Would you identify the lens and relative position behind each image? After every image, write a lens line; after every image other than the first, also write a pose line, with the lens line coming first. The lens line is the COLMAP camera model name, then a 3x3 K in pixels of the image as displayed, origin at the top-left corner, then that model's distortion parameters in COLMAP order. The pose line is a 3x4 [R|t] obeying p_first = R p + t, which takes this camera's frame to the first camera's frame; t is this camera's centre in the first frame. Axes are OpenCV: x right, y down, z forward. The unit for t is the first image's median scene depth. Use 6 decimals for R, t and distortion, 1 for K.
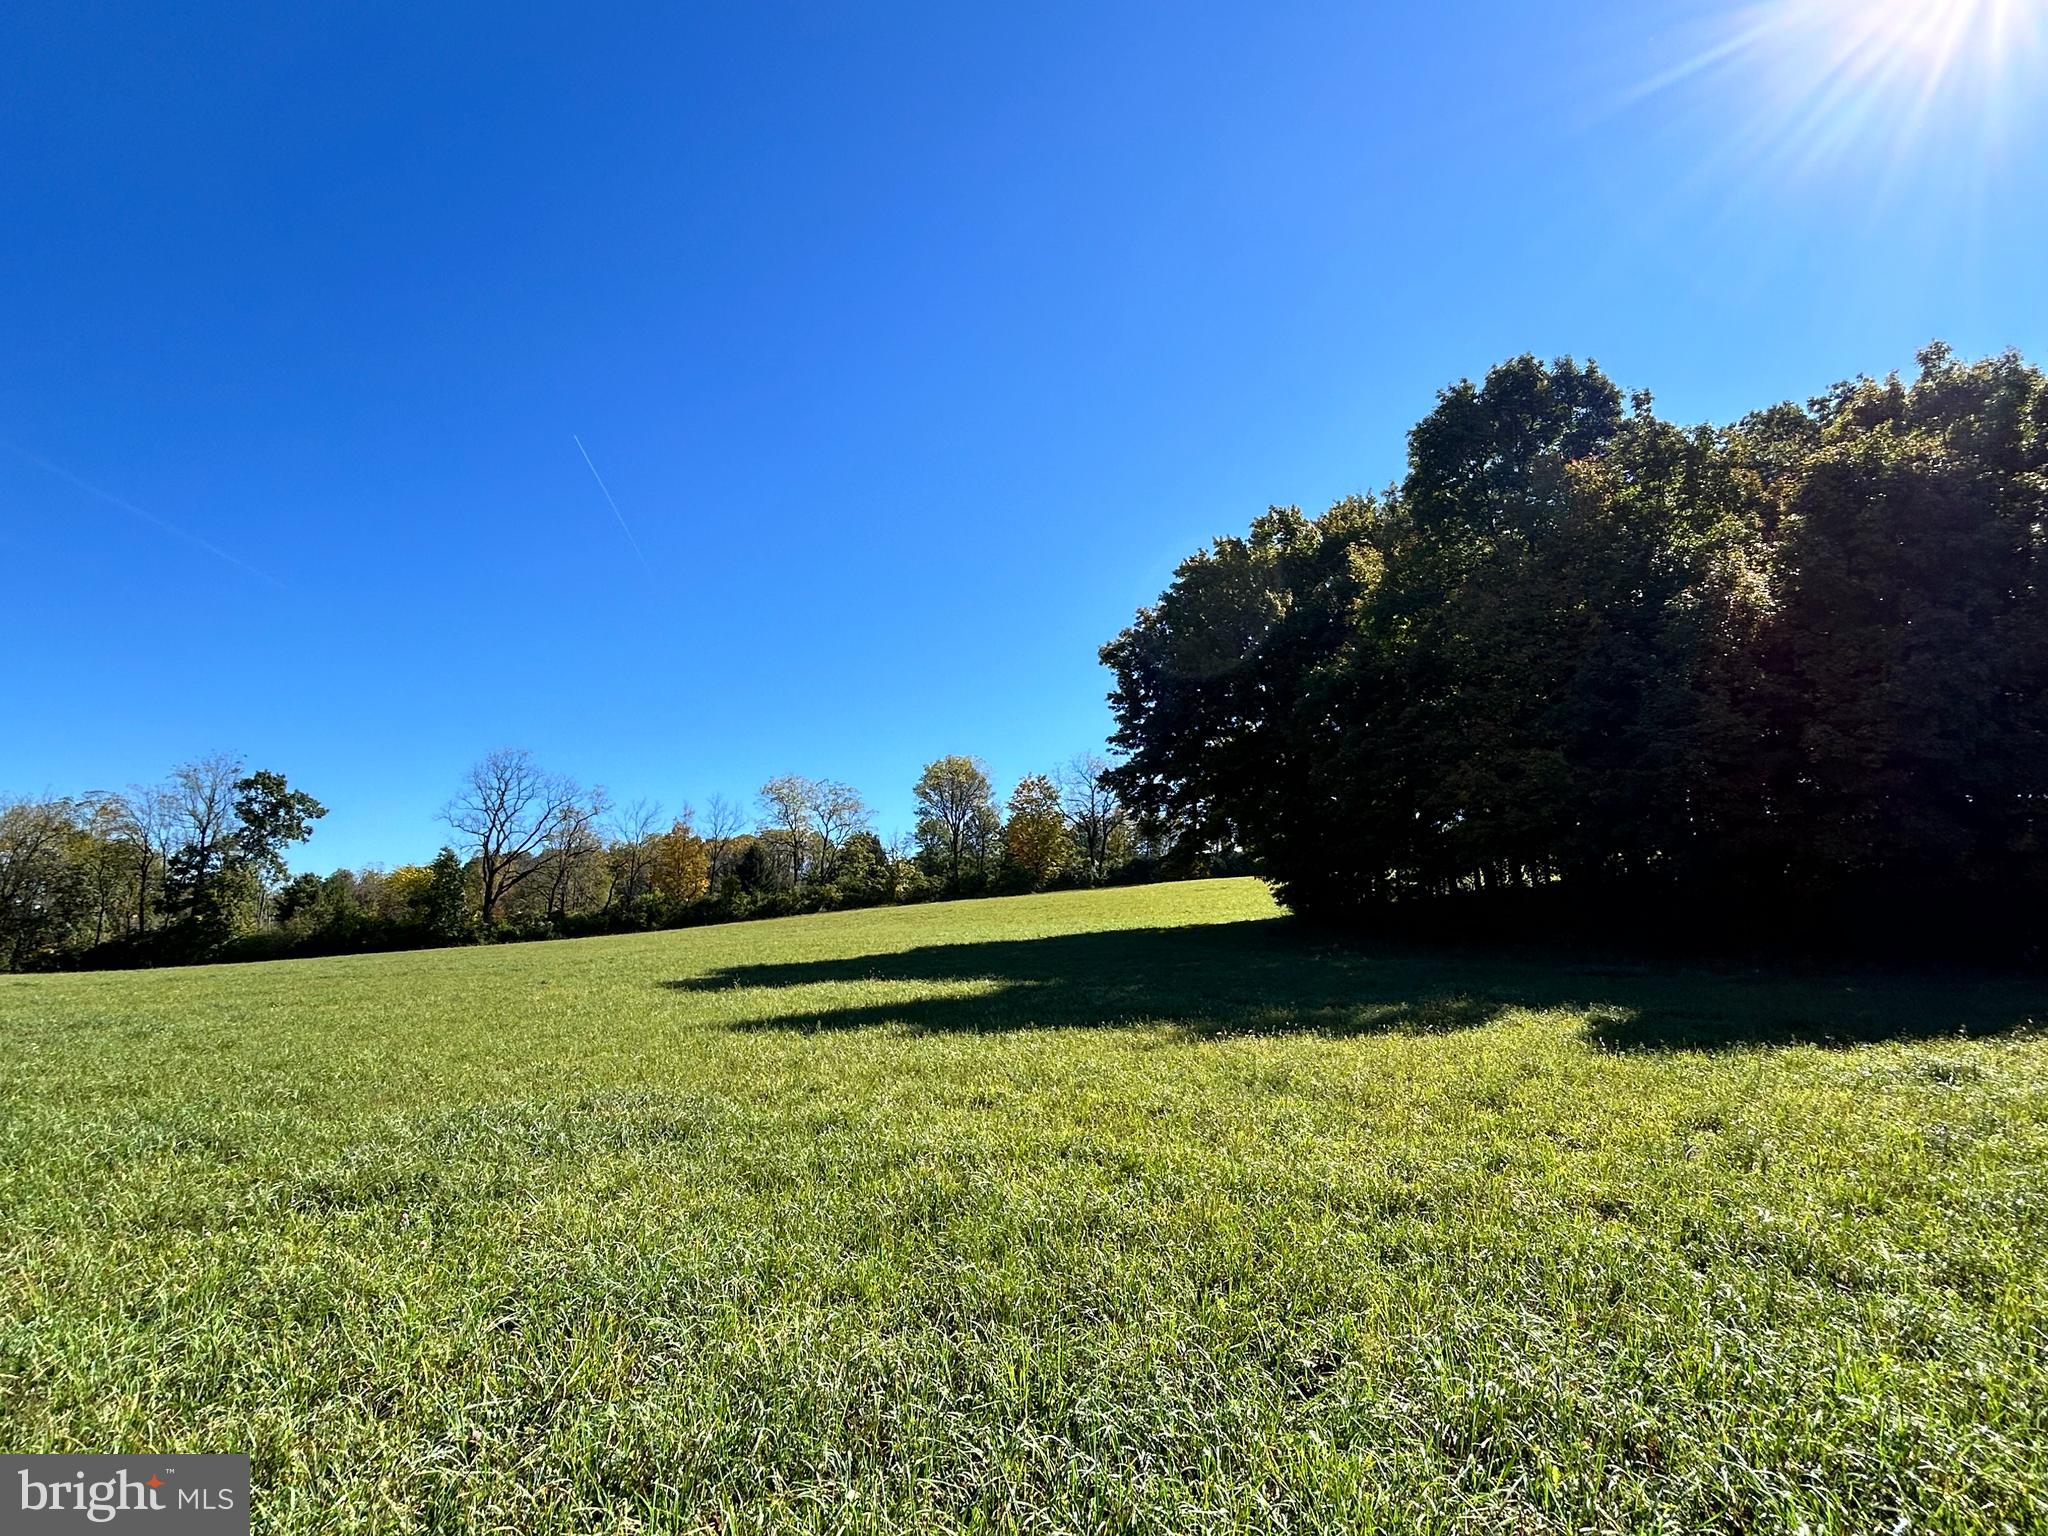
lens RADIAL K [[1037.1, 0, 1019.4], [0, 1037.1, 771.2], [0, 0, 1]] dist [-0.002273, -0.001236]
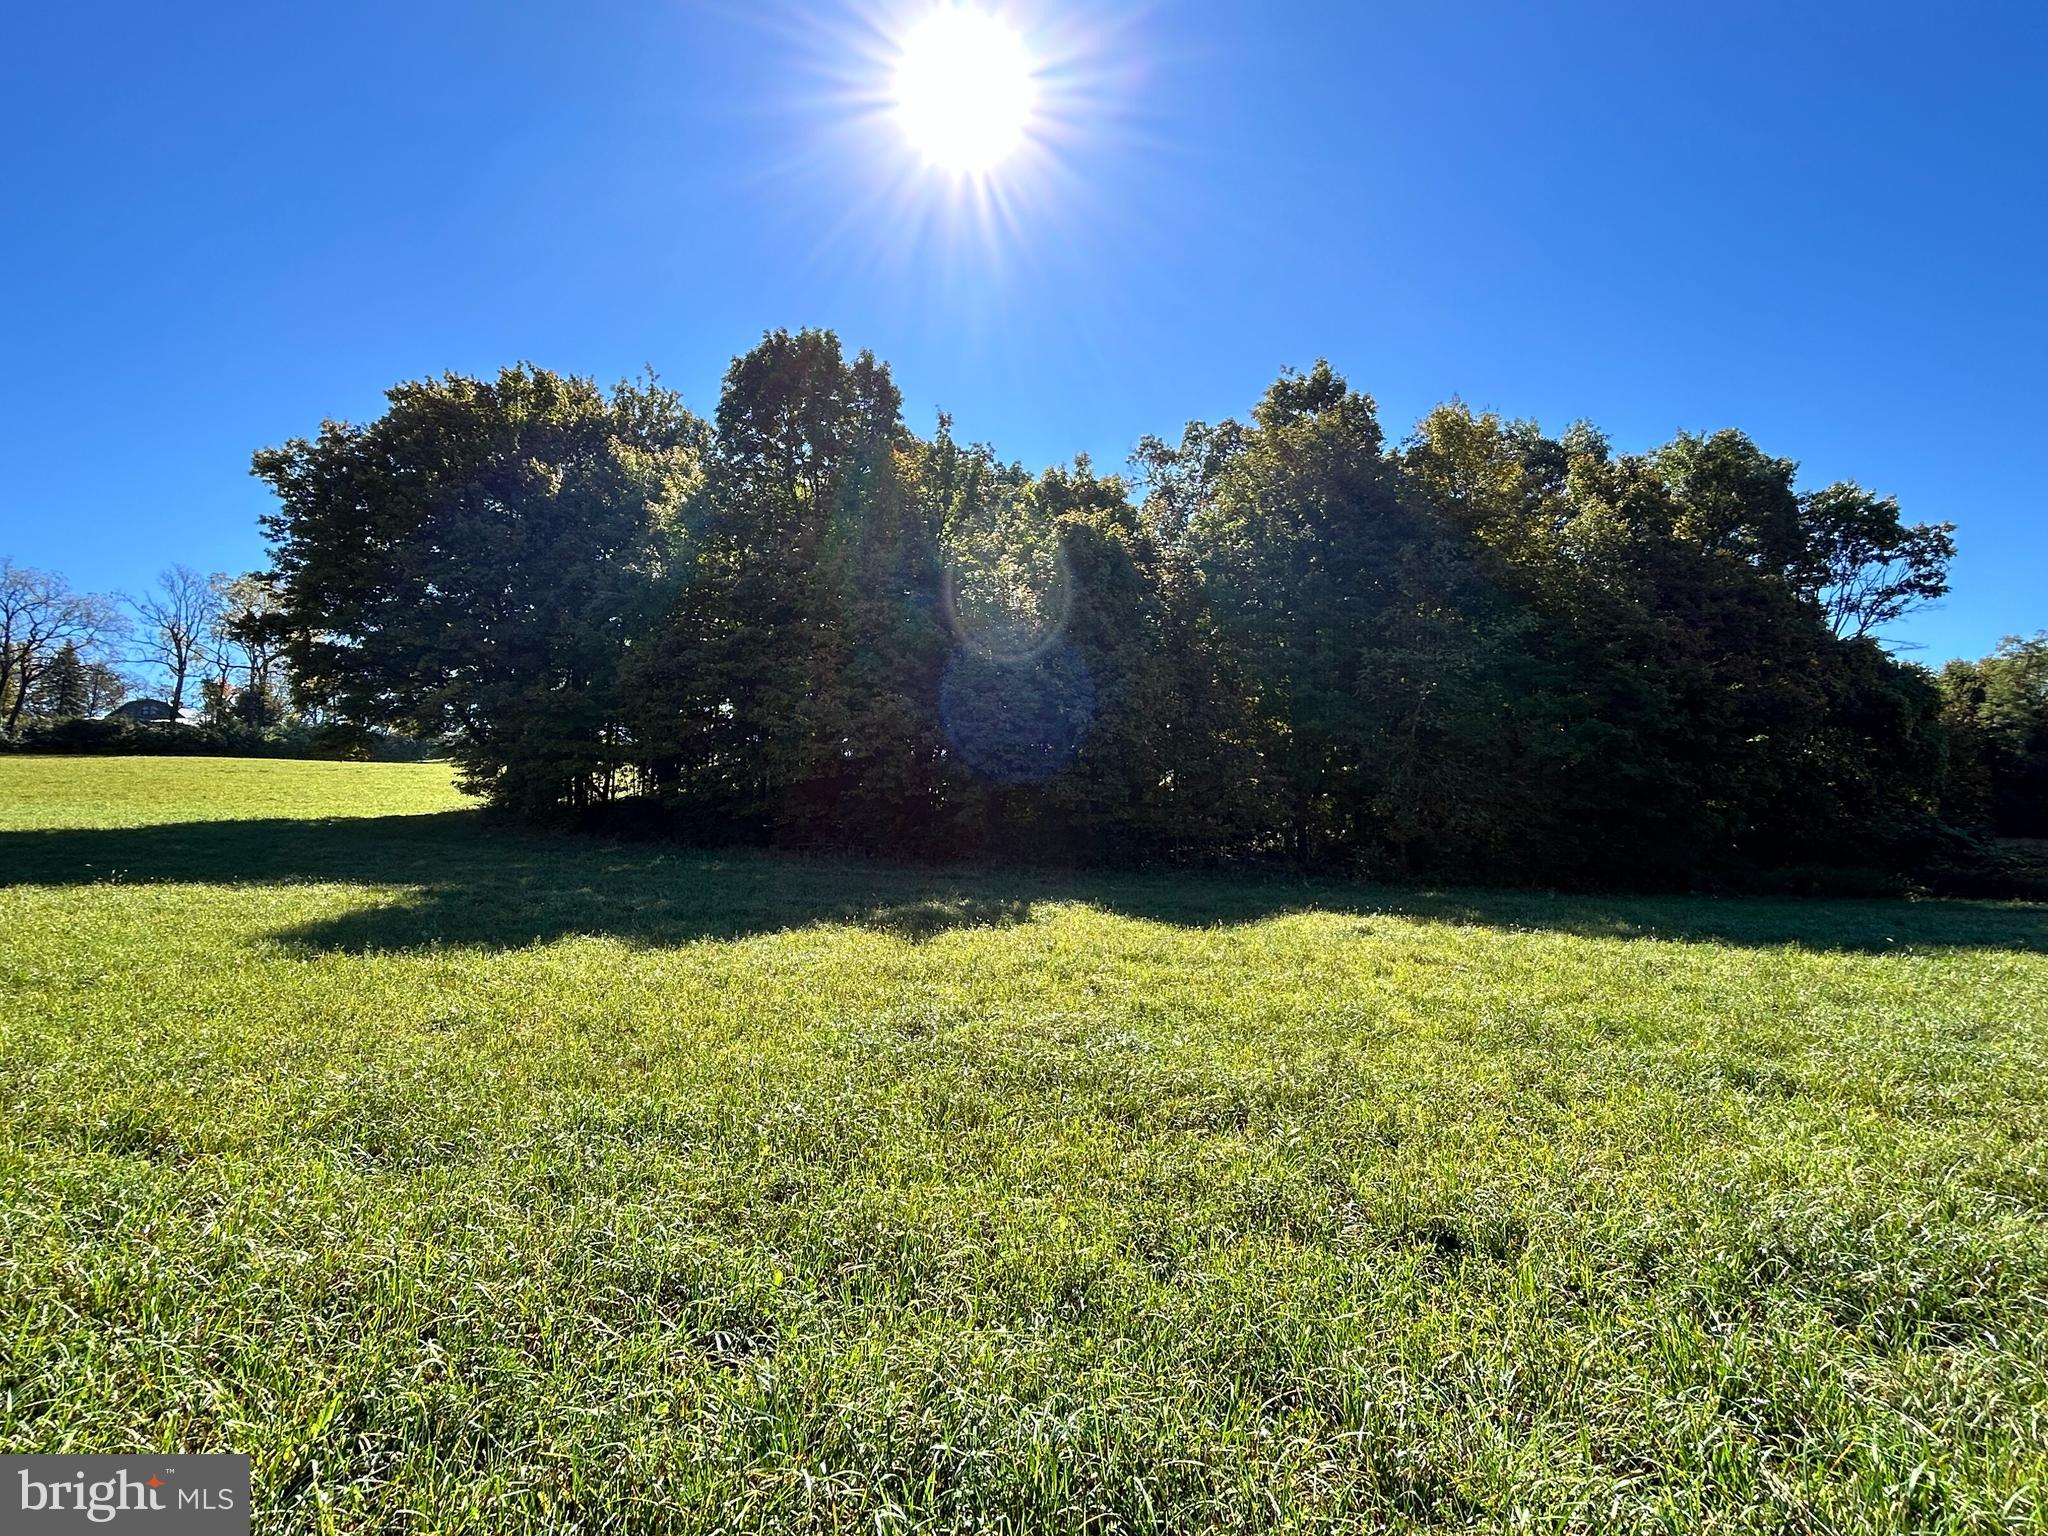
lens RADIAL K [[1037.1, 0, 1020.5], [0, 1037.1, 762.0], [0, 0, 1]] dist [-0.002273, -0.001236]
pose [[0.623792, 0.102206, 0.774879, -0.153907], [-0.163254, 0.986583, 0.001292, 0.014332], [-0.764350, -0.127308, 0.632108, 0.064995]]
